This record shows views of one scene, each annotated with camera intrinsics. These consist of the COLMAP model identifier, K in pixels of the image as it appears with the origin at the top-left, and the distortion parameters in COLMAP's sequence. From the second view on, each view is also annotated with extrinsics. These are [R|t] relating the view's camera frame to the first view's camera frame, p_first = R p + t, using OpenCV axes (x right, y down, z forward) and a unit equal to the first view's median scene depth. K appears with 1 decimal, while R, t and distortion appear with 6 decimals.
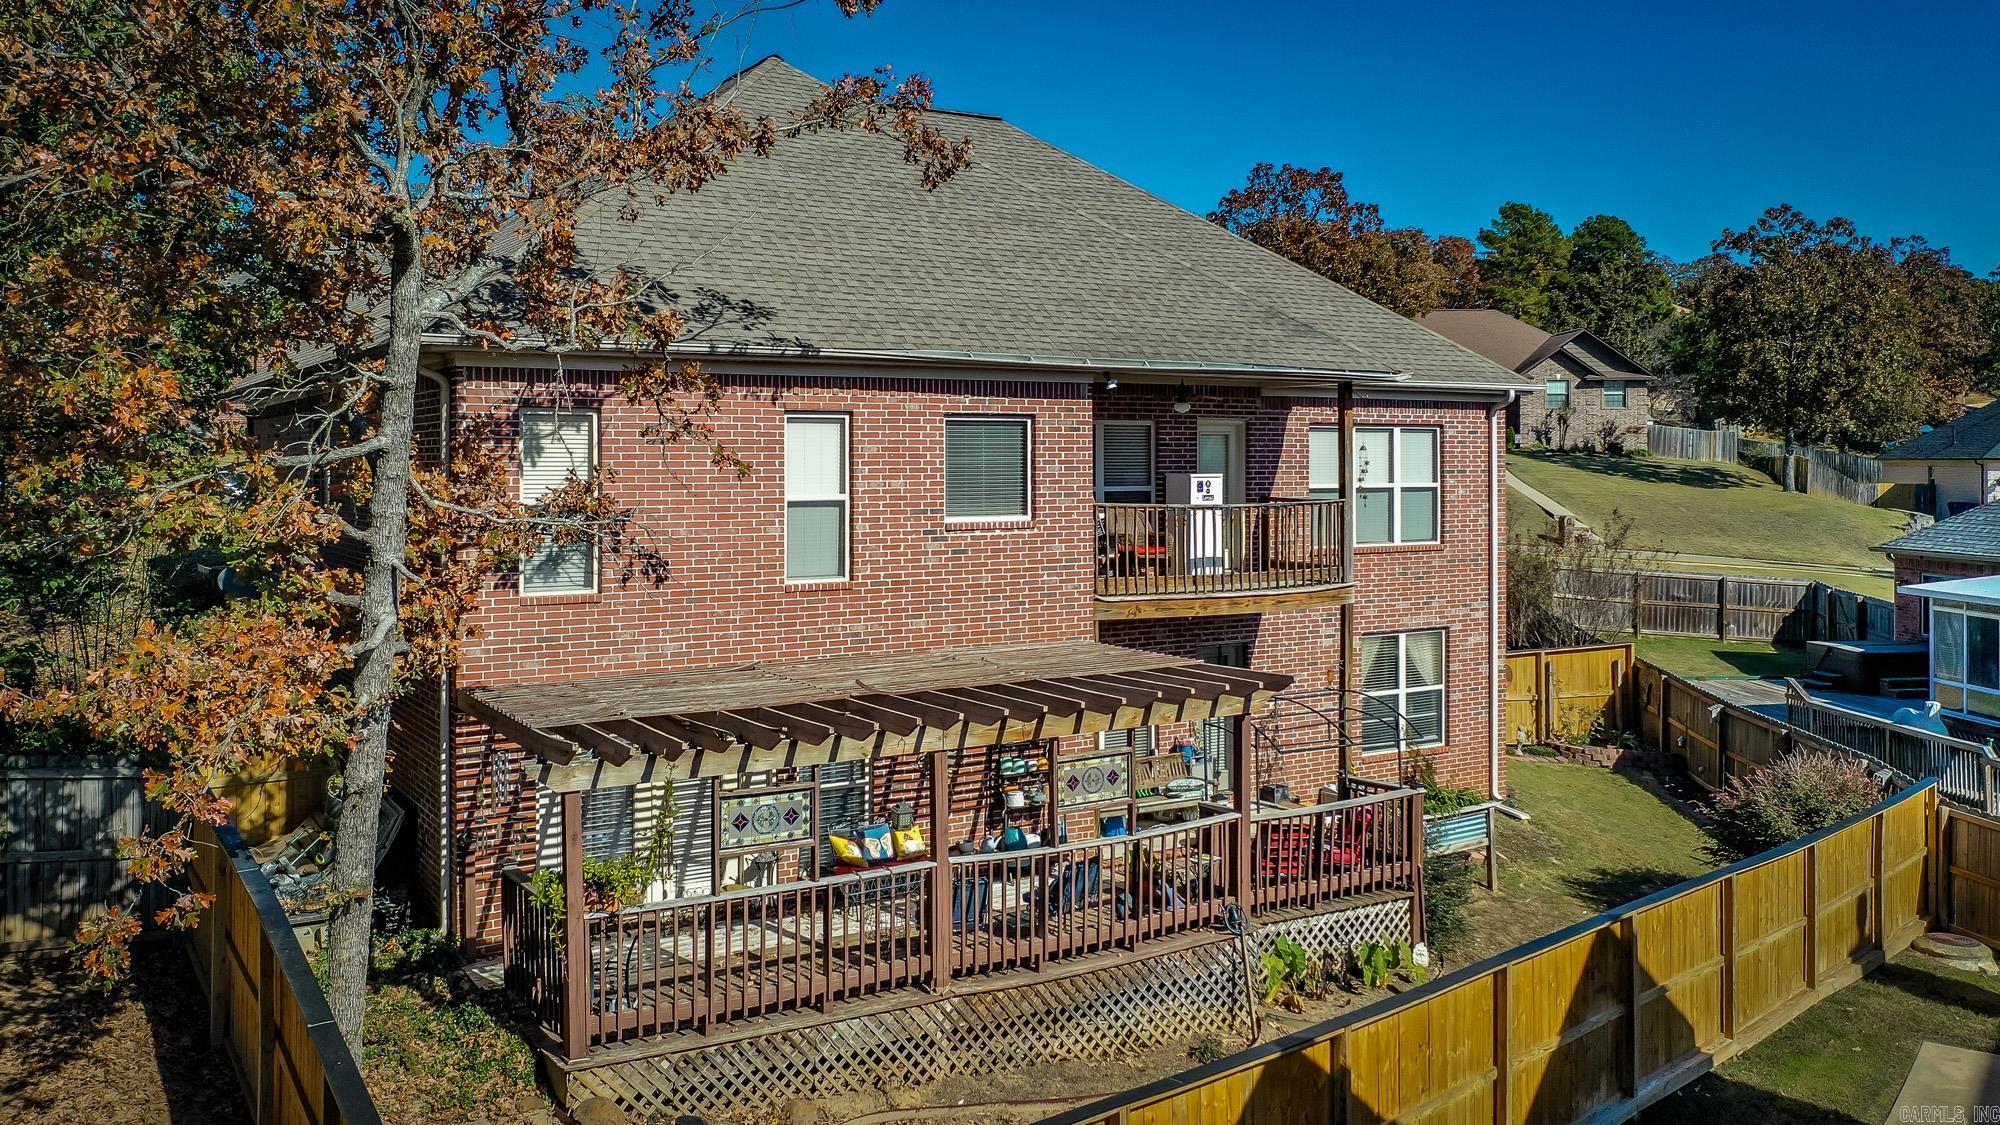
lens RADIAL K [[1609.5, 0, 952.8], [0, 1609.5, 489.1], [0, 0, 1]] dist [0.061787, 0.001540]
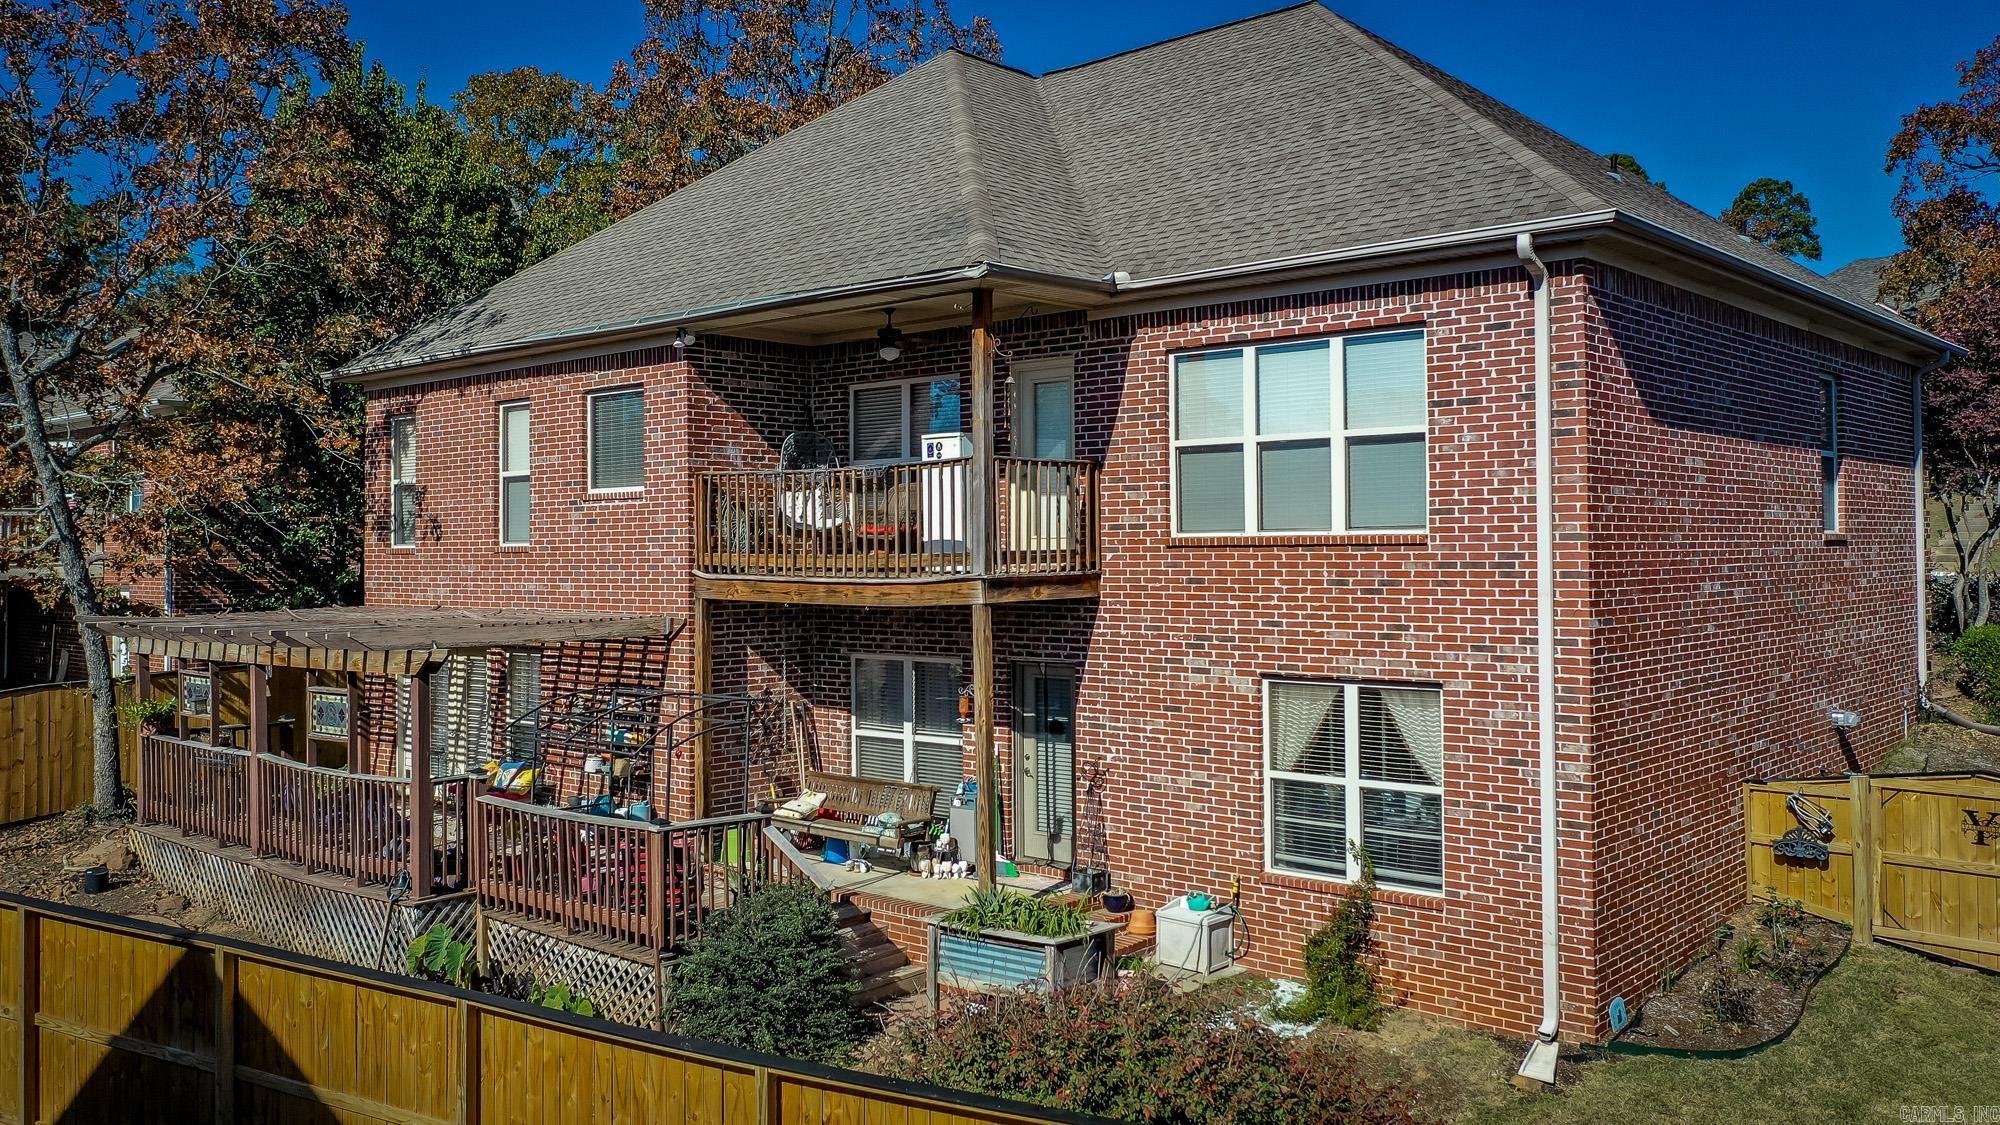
lens RADIAL K [[1539.3, 0, 1009.7], [0, 1539.3, 510.2], [0, 0, 1]] dist [-0.000272, 0.000900]
pose [[0.307494, -0.022667, -0.951280, 1.001943], [-0.008756, 0.999607, -0.026649, 0.054201], [0.951510, 0.016524, 0.307175, 0.915715]]
